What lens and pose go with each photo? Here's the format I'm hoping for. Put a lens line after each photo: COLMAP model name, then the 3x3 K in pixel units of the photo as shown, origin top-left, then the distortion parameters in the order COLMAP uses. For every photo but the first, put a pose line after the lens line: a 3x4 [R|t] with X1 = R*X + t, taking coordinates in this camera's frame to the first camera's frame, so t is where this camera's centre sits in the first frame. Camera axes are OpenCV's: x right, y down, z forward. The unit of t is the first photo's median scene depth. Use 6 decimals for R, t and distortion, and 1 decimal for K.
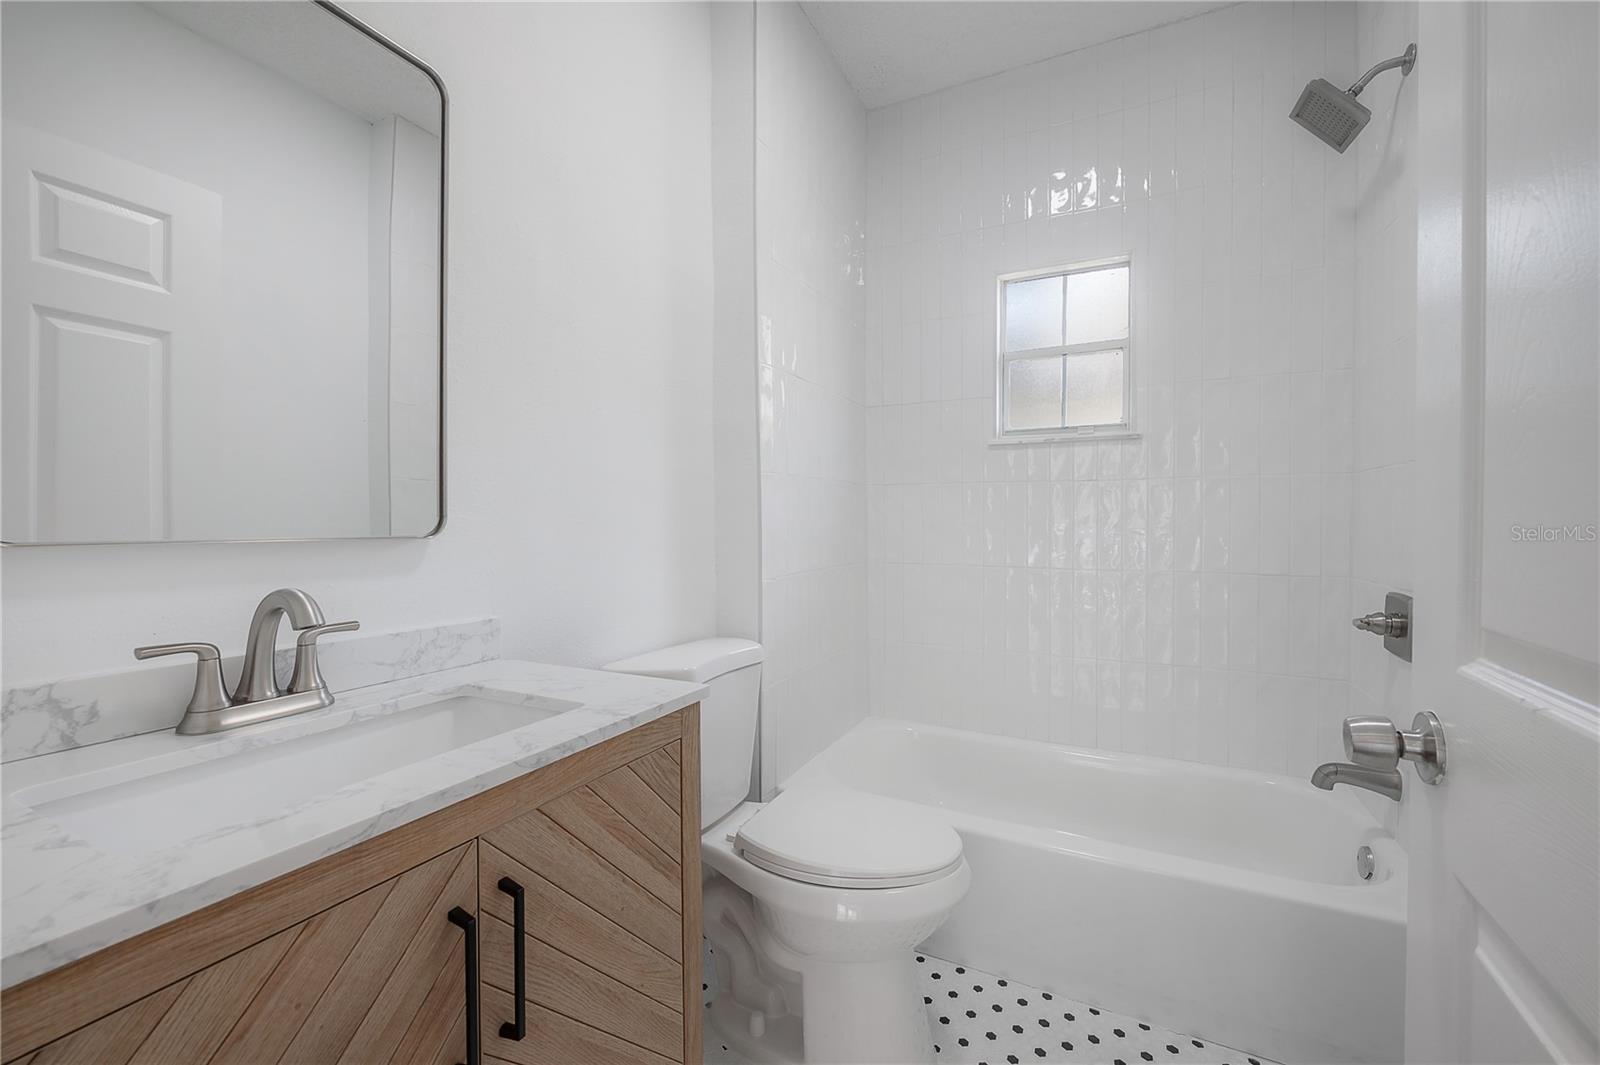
lens RADIAL K [[641.1, 0, 804.9], [0, 641.1, 532.7], [0, 0, 1]] dist [-0.004000, -0.000642]
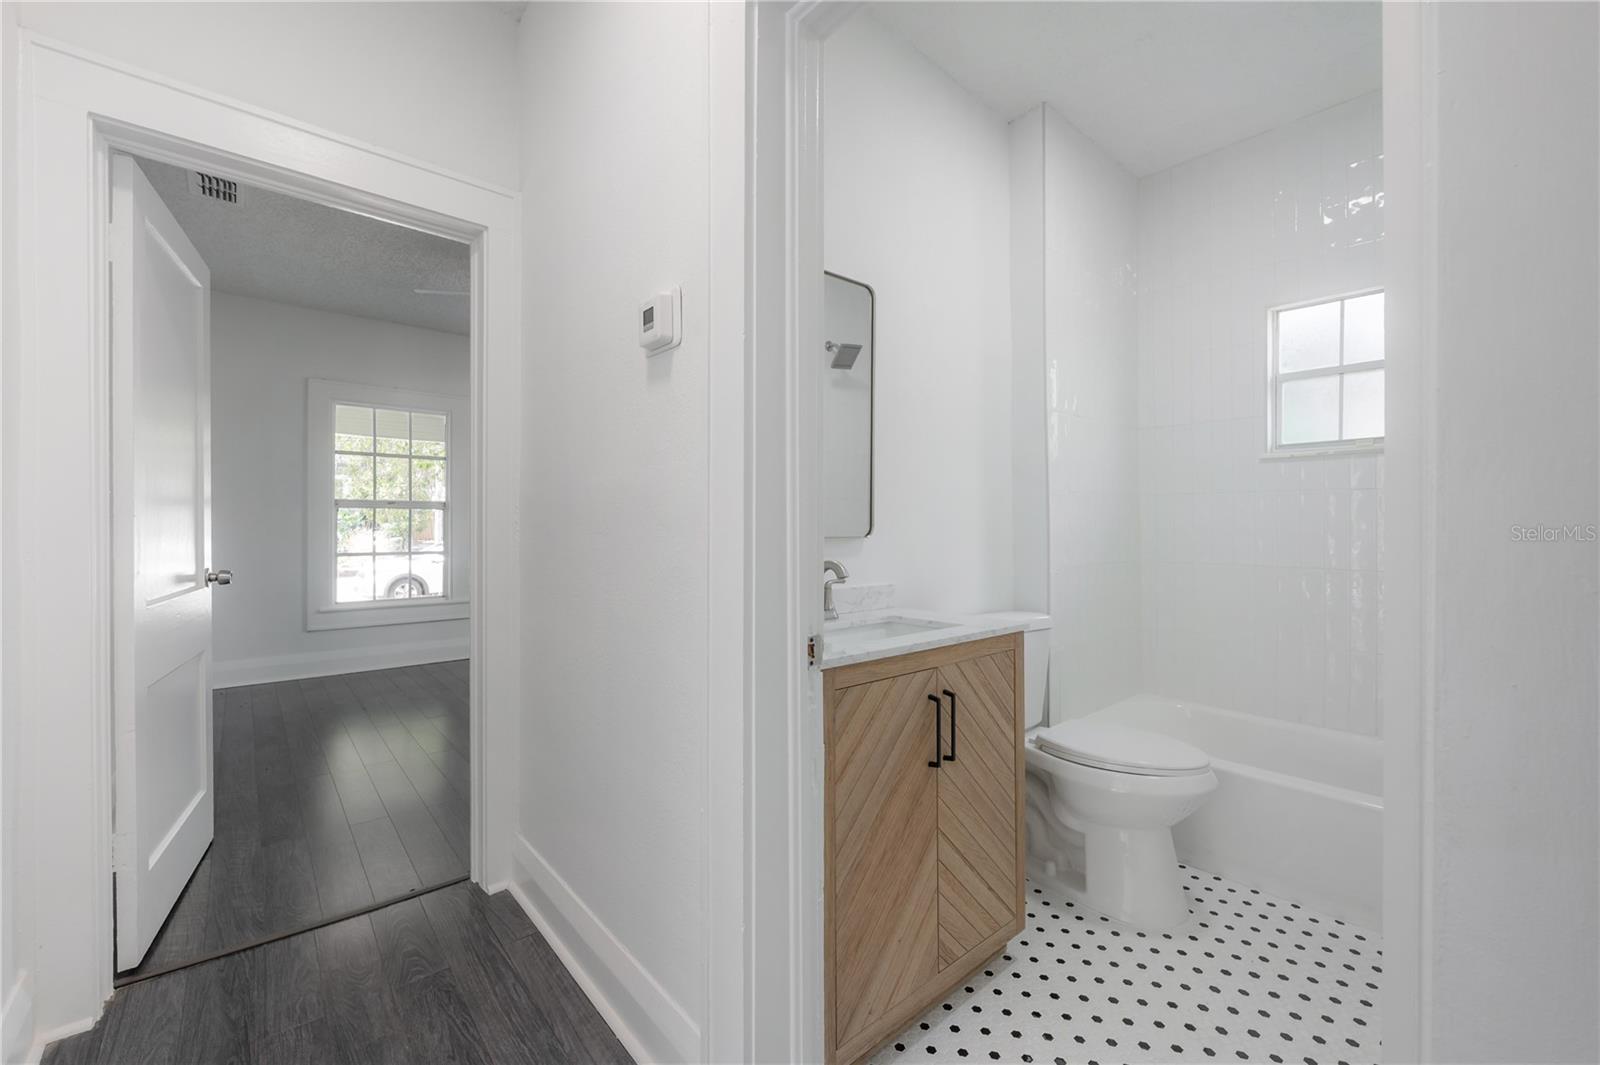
lens RADIAL K [[641.1, 0, 801.8], [0, 641.1, 529.2], [0, 0, 1]] dist [-0.004000, -0.000642]
pose [[0.920731, -0.000471, -0.390199, -0.040792], [-0.004013, 0.999935, -0.010678, 0.004268], [0.390178, 0.011398, 0.920669, -0.887350]]
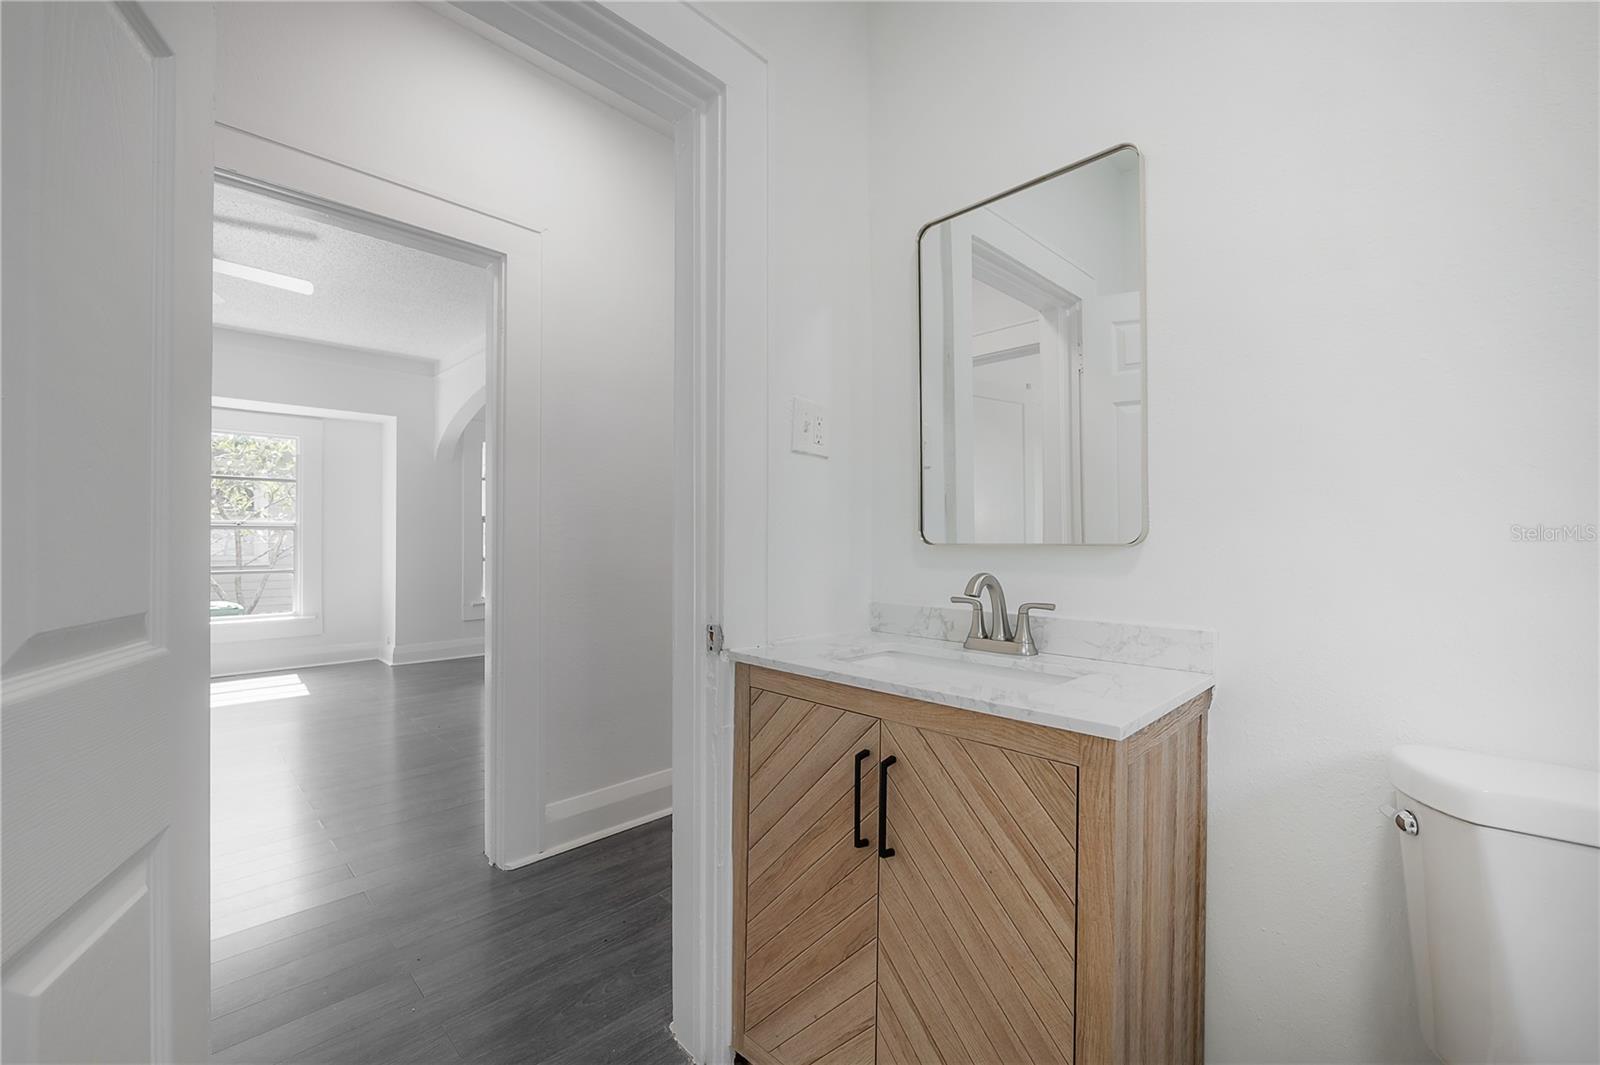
lens RADIAL K [[641.1, 0, 805.1], [0, 641.1, 534.3], [0, 0, 1]] dist [-0.004000, -0.000642]
pose [[-0.303432, -0.011184, -0.952788, 0.786689], [-0.015784, 0.999853, -0.006710, 0.003416], [0.952722, 0.013003, -0.303564, 0.895110]]
